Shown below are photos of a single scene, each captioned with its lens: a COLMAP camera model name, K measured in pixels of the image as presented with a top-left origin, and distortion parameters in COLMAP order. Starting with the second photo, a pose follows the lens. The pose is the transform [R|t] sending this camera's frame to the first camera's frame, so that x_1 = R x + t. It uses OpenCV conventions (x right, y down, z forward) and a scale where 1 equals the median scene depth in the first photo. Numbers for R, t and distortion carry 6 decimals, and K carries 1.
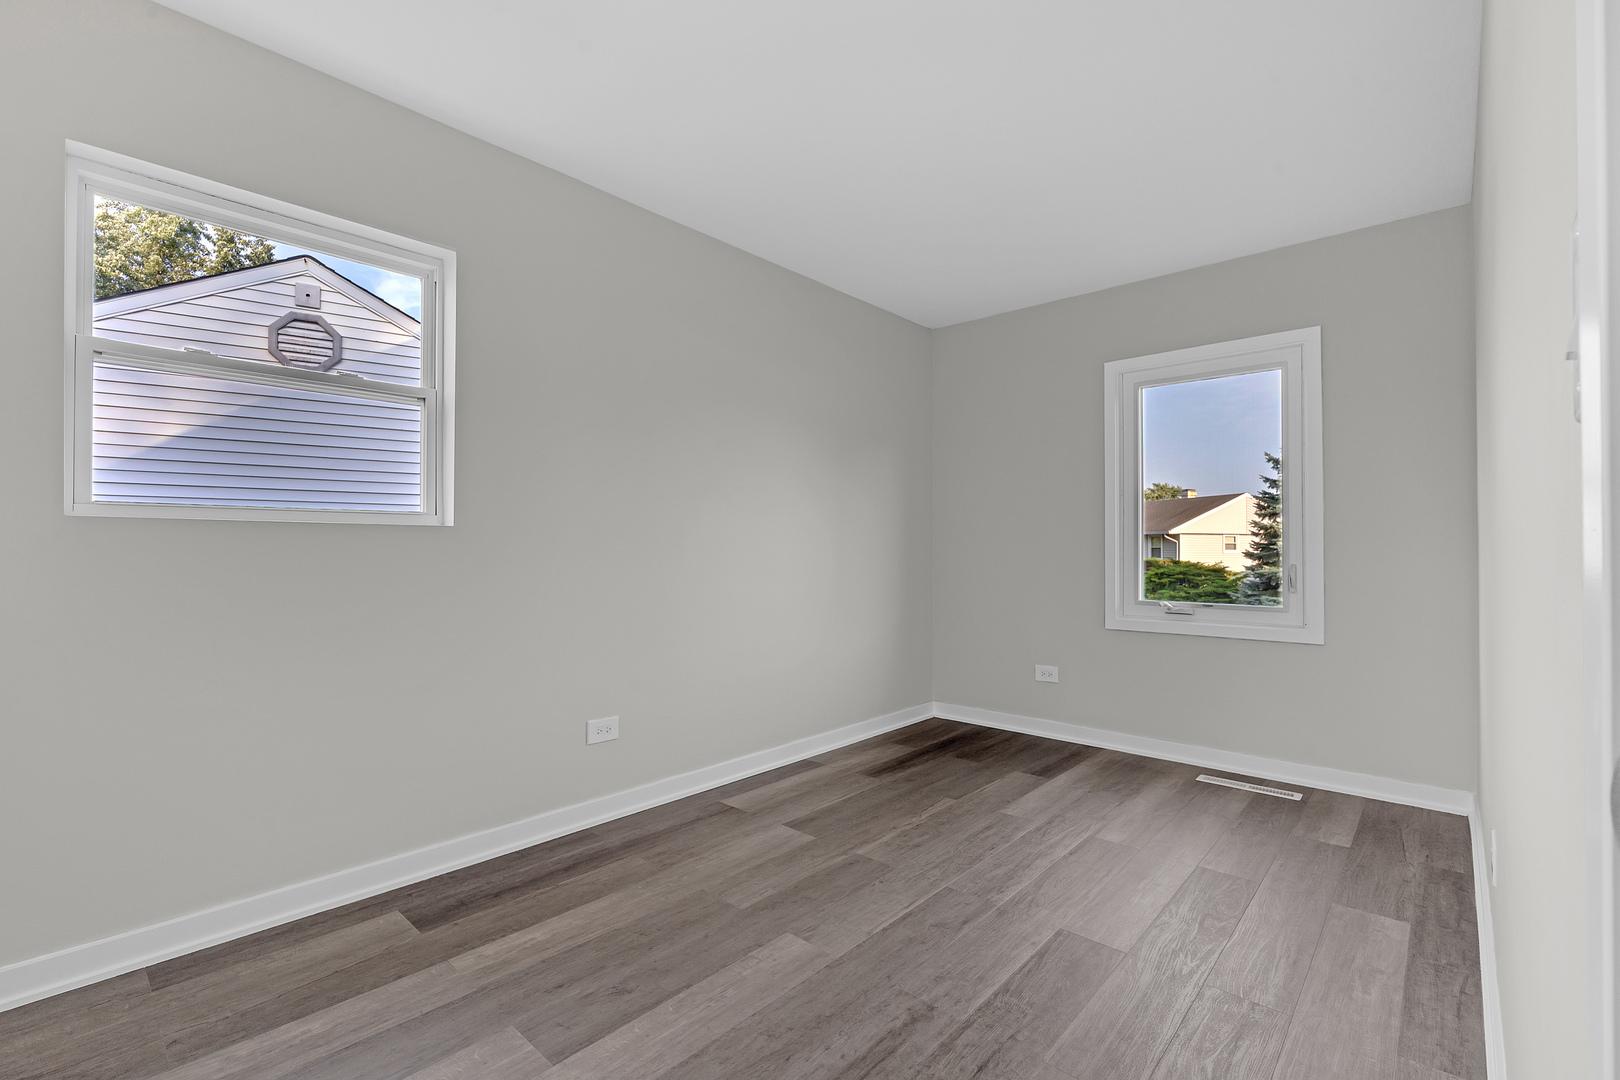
lens RADIAL K [[722.0, 0, 816.5], [0, 722.0, 544.4], [0, 0, 1]] dist [-0.004994, 0.000088]
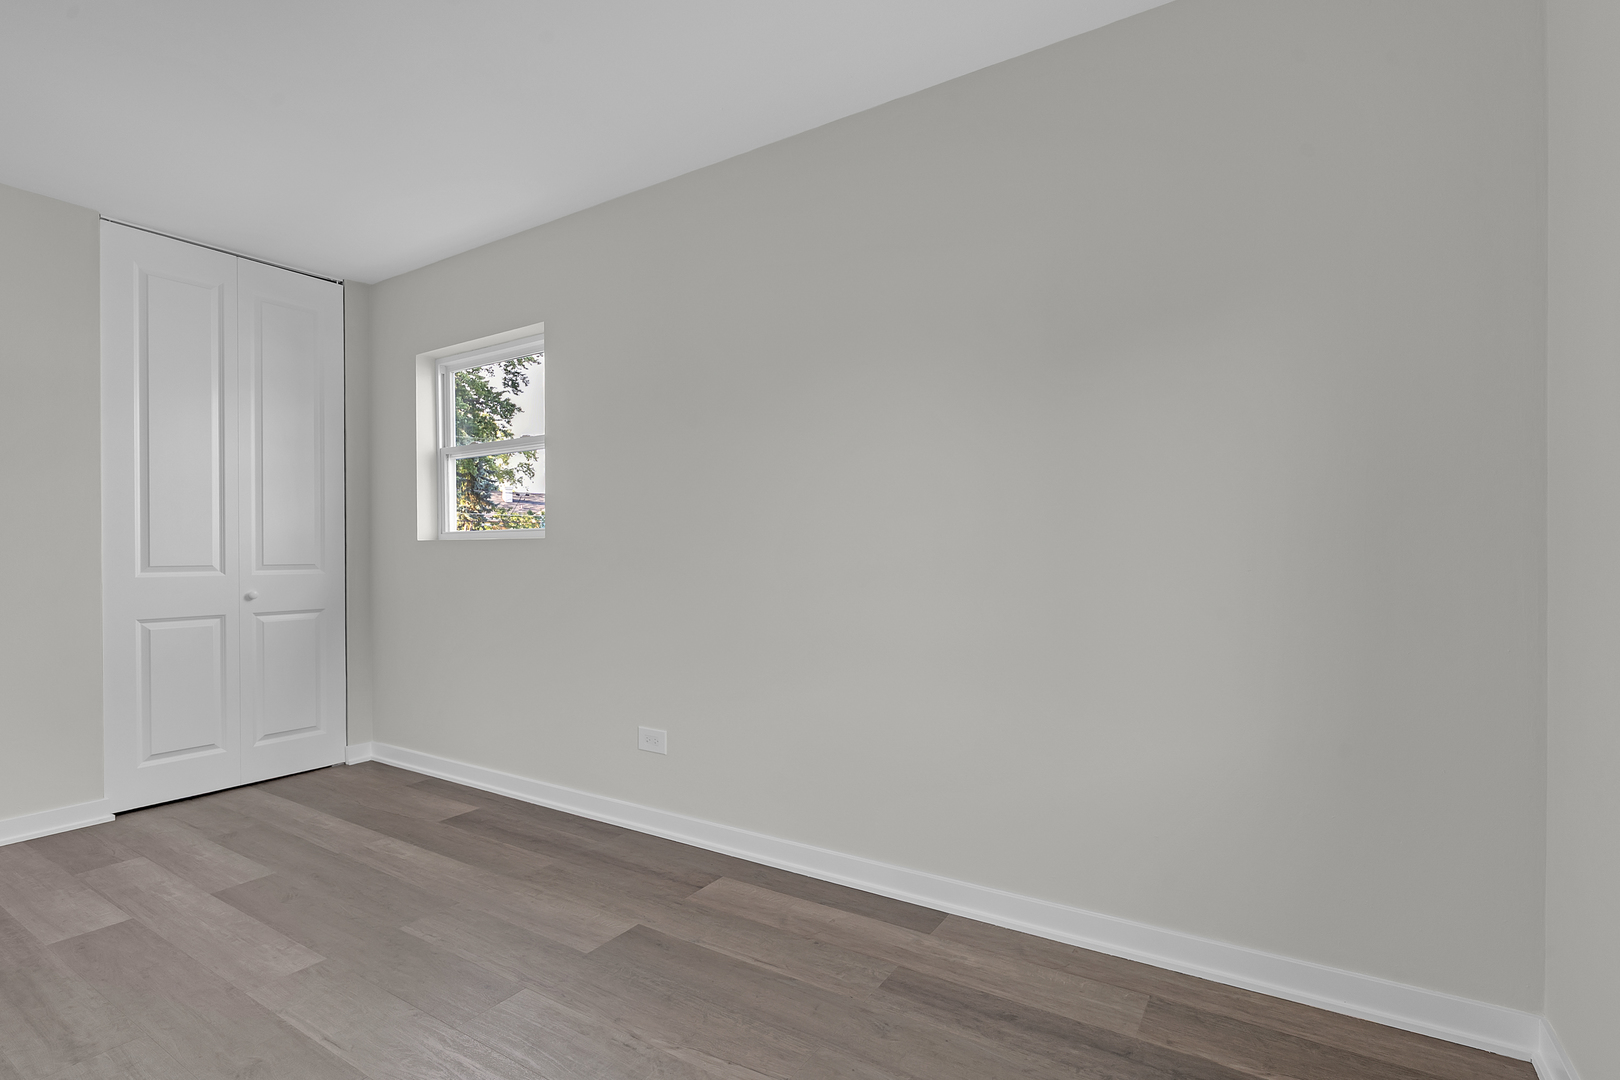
lens RADIAL K [[722.0, 0, 814.5], [0, 722.0, 539.7], [0, 0, 1]] dist [-0.004994, 0.000088]
pose [[0.180140, -0.018557, -0.983466, 0.877202], [0.012676, 0.999783, -0.016543, -0.006451], [0.983559, -0.009486, 0.180336, 1.234994]]
